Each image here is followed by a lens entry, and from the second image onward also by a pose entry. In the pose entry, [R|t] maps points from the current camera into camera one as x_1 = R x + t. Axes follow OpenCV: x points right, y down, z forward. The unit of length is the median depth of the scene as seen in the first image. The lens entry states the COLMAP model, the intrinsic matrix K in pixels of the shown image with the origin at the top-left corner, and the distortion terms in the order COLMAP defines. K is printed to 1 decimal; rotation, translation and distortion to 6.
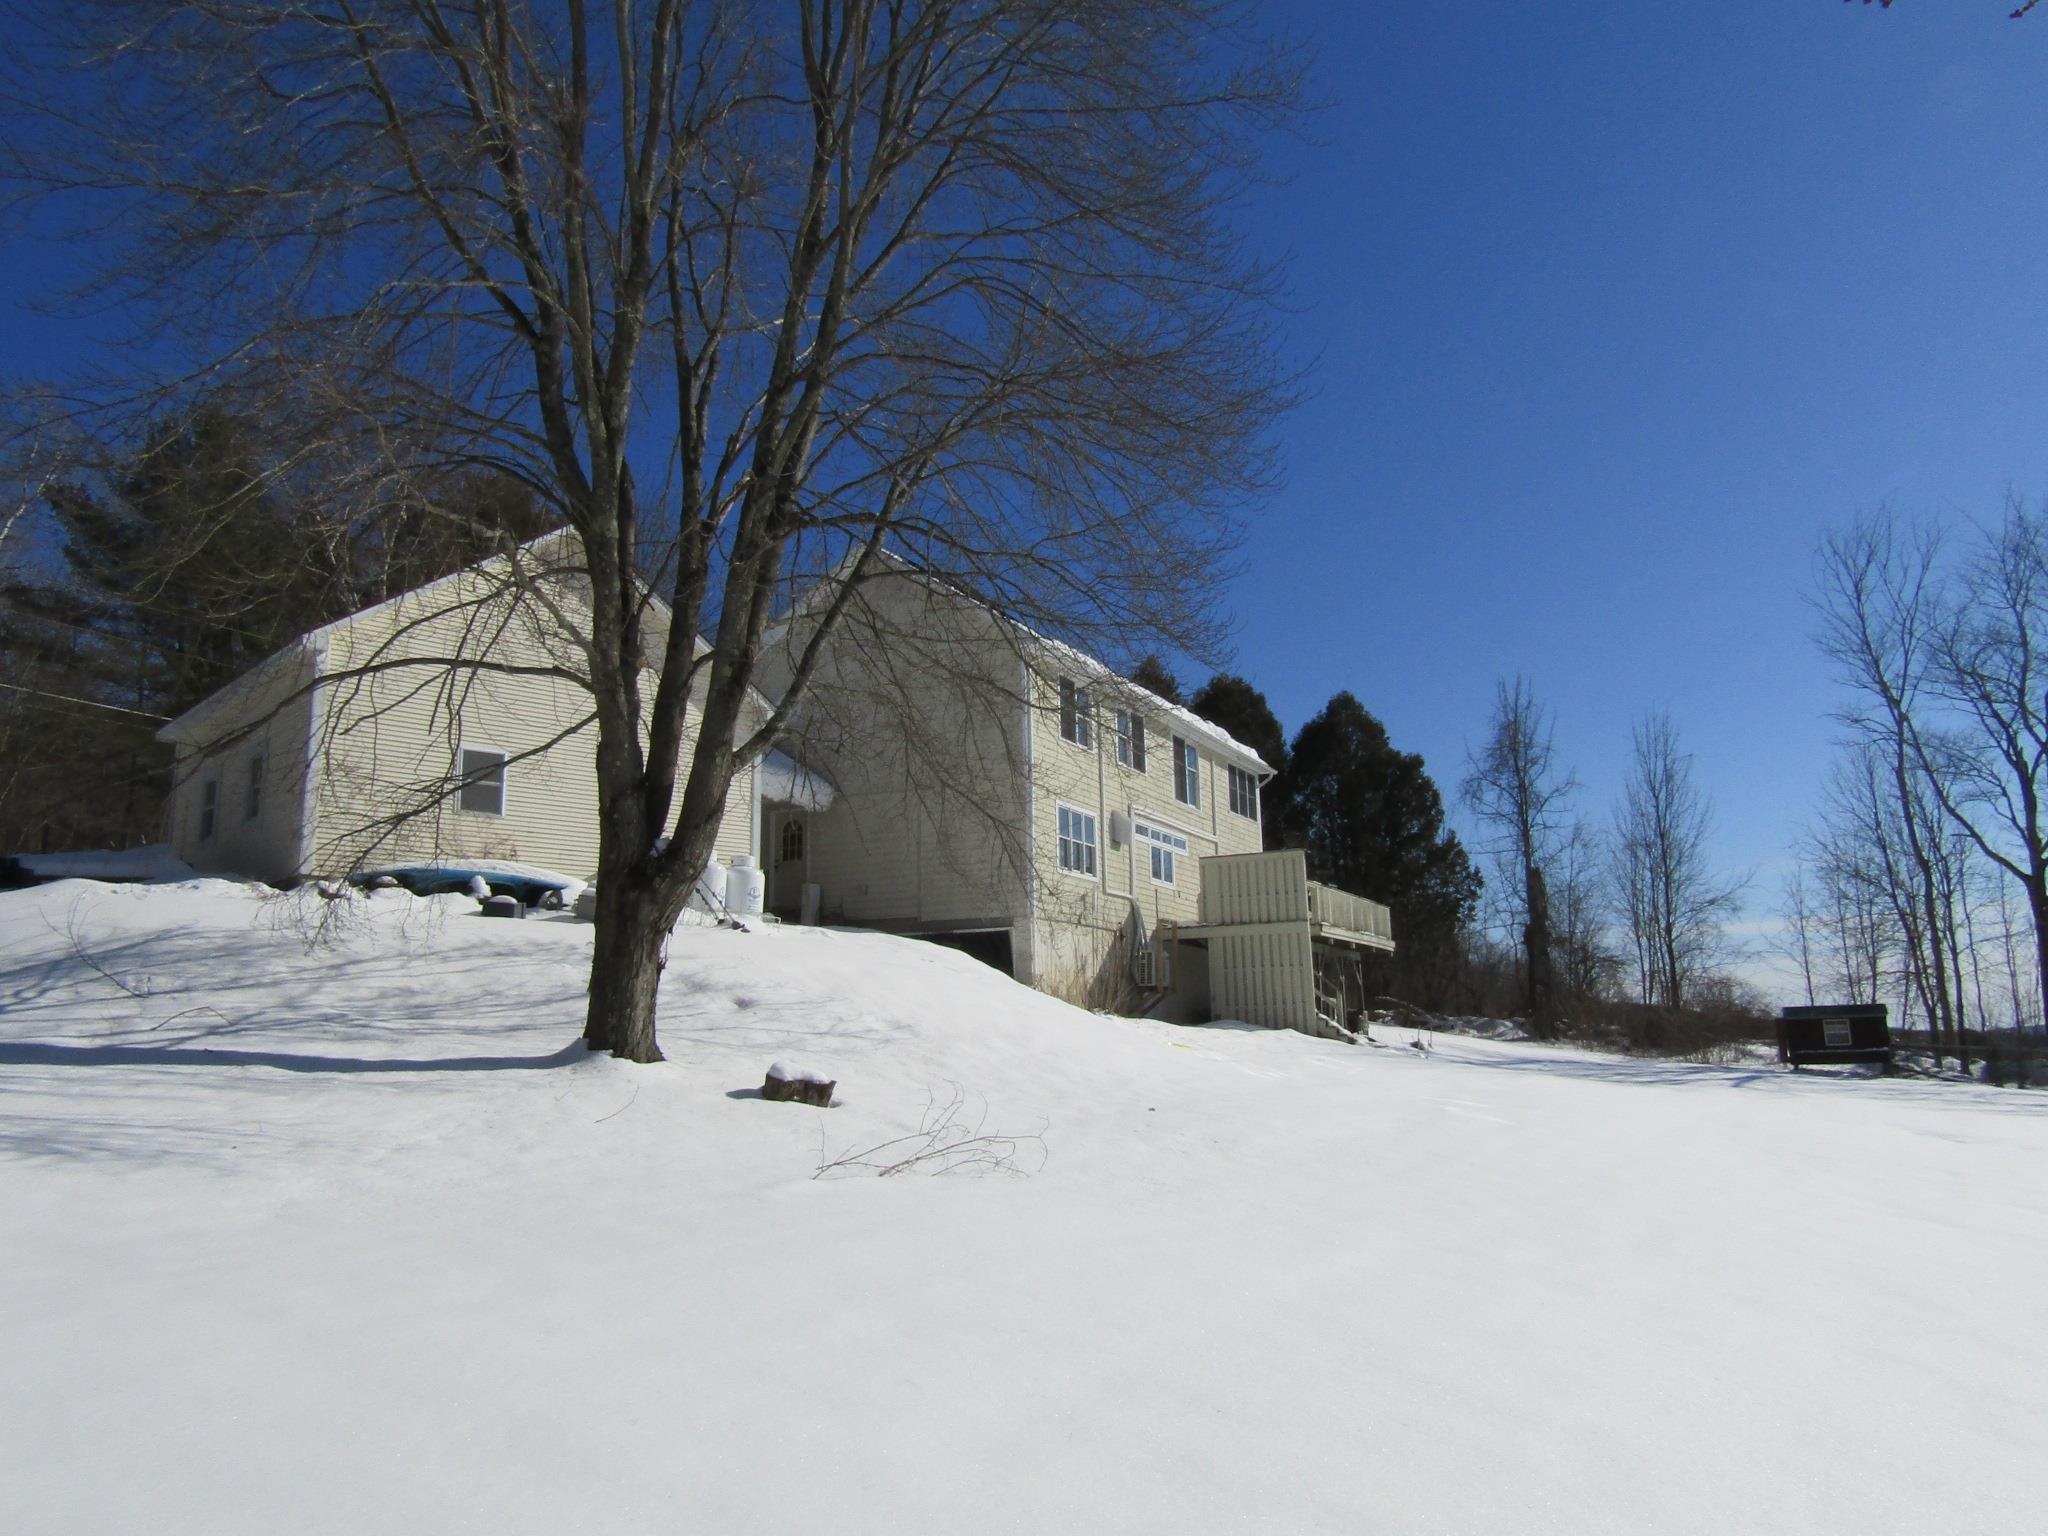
lens RADIAL K [[1424.5, 0, 1024.0], [0, 1424.5, 768.0], [0, 0, 1]] dist [-0.003503, 0.000798]
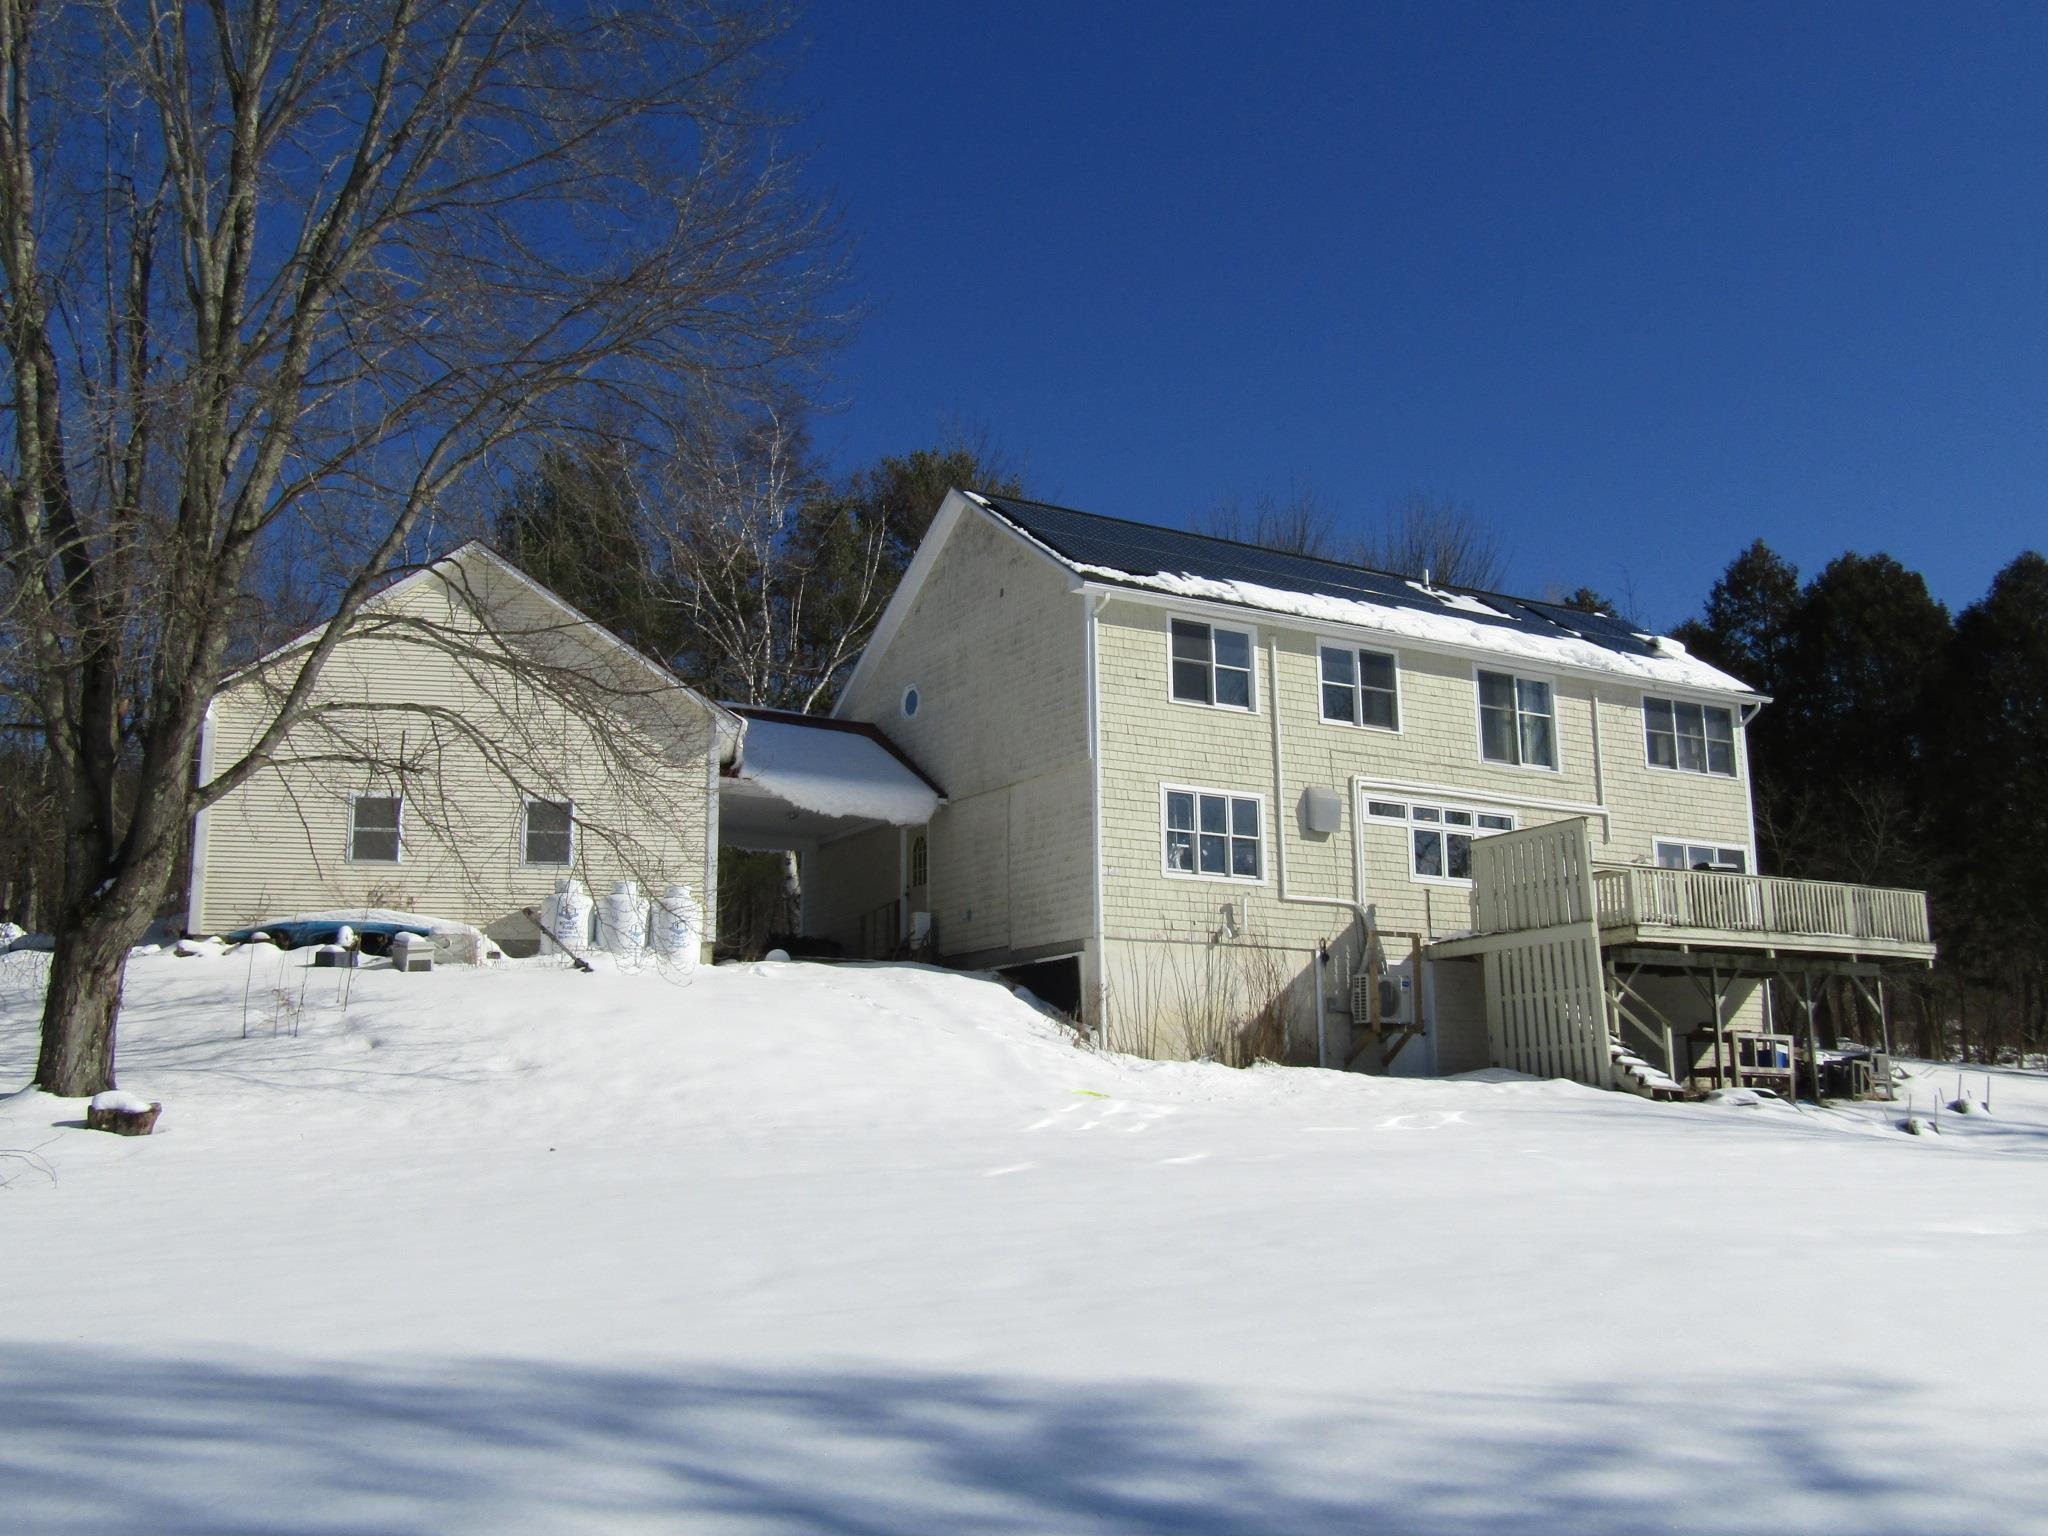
lens RADIAL K [[1928.5, 0, 1024.0], [0, 1928.5, 768.0], [0, 0, 1]] dist [0.000797, -0.005838]
pose [[0.850244, -0.101285, -0.516553, 0.449465], [0.100833, 0.994480, -0.029025, 0.033813], [0.516641, -0.027407, 0.855763, 0.070889]]
